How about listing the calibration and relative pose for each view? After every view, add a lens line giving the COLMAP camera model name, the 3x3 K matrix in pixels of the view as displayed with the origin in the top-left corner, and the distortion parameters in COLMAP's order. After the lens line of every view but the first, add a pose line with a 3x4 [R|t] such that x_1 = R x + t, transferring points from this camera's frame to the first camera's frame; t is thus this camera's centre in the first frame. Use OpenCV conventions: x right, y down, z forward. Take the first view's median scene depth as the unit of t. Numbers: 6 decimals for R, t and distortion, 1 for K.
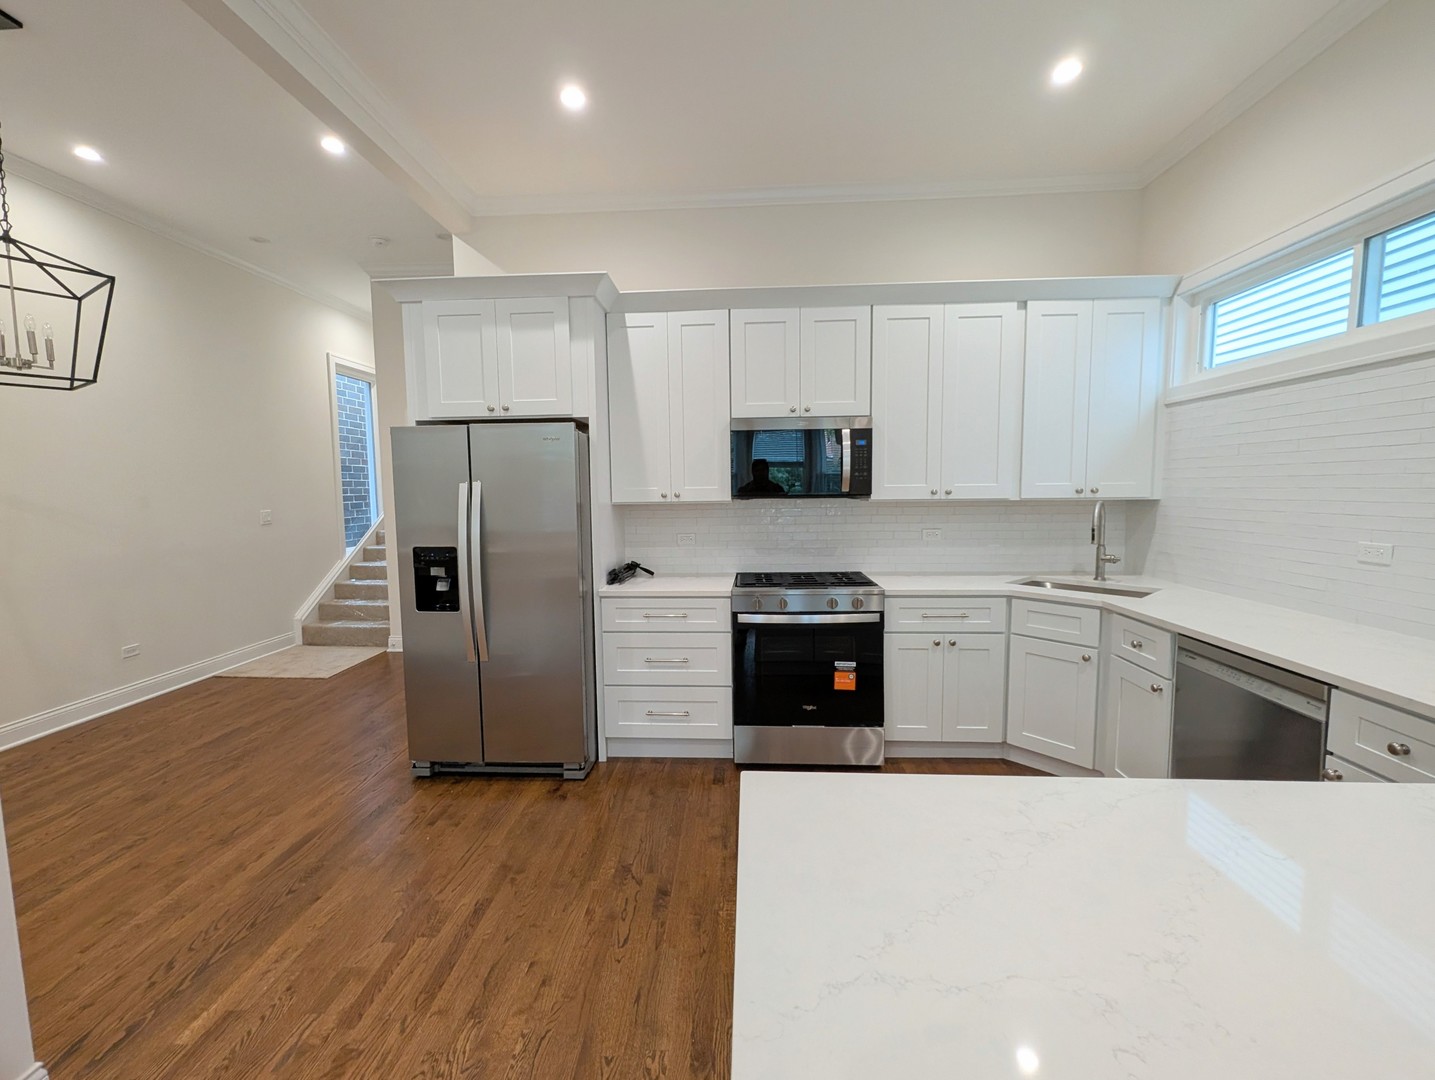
lens RADIAL K [[609.4, 0, 717.5], [0, 609.4, 540.0], [0, 0, 1]] dist [-0.000295, -0.001009]
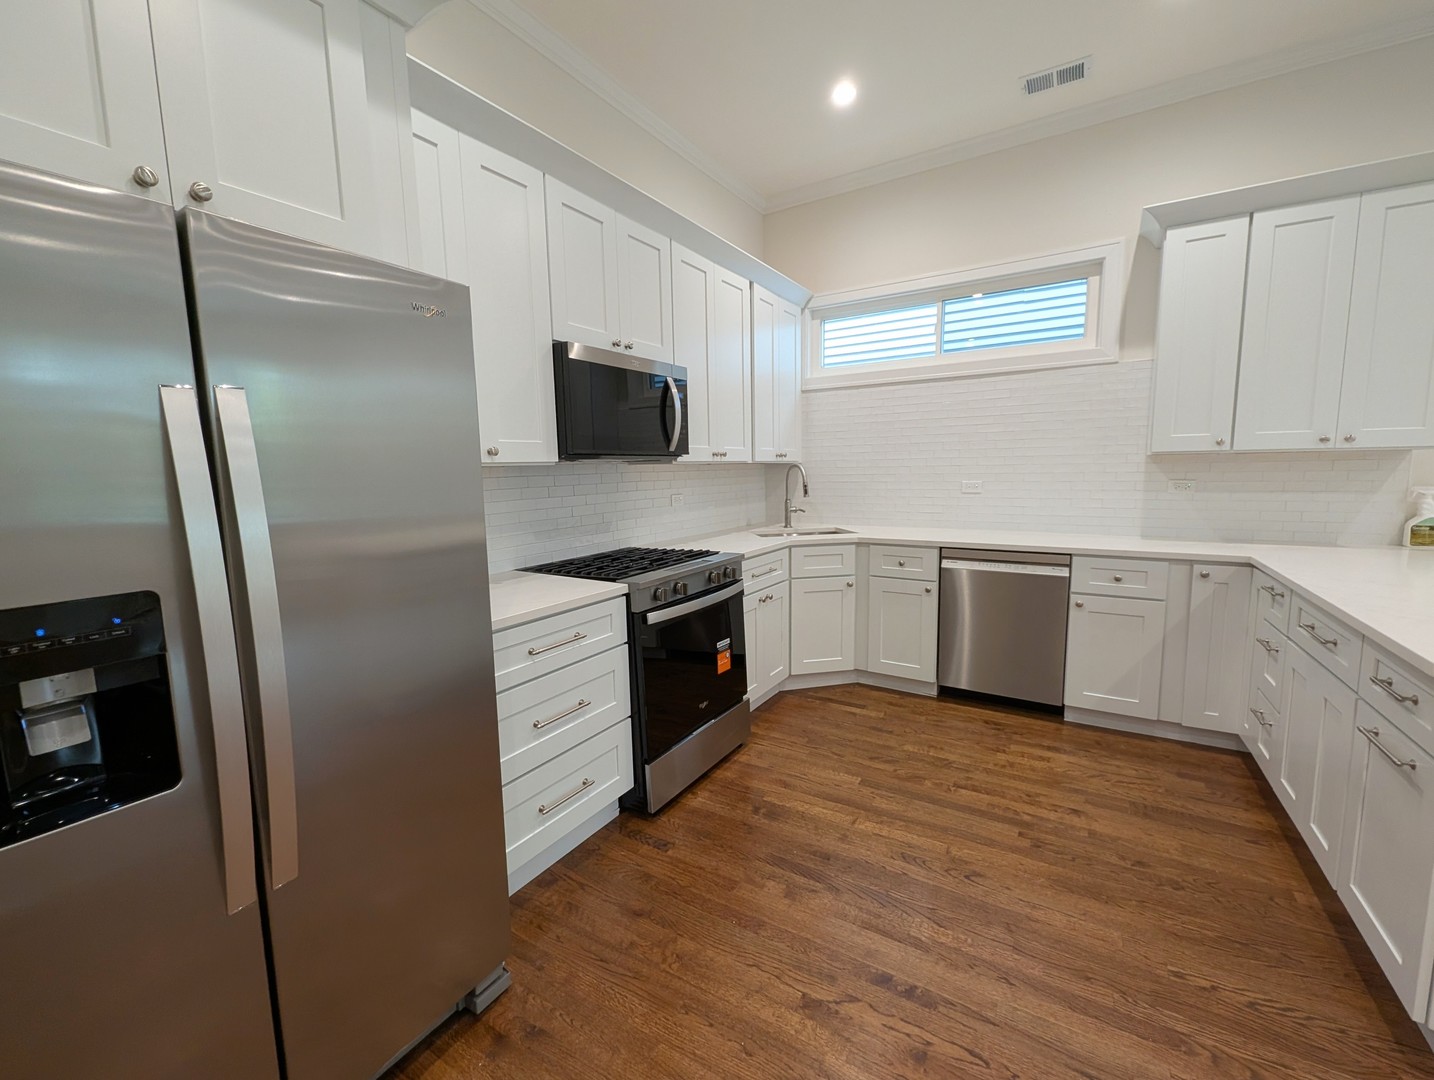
lens RADIAL K [[590.5, 0, 717.0], [0, 590.5, 540.0], [0, 0, 1]] dist [-0.001474, -0.000322]
pose [[0.487480, -0.106703, 0.866590, -0.477530], [0.088302, 0.993441, 0.072650, -0.009493], [-0.868658, 0.041106, 0.493704, 0.515578]]
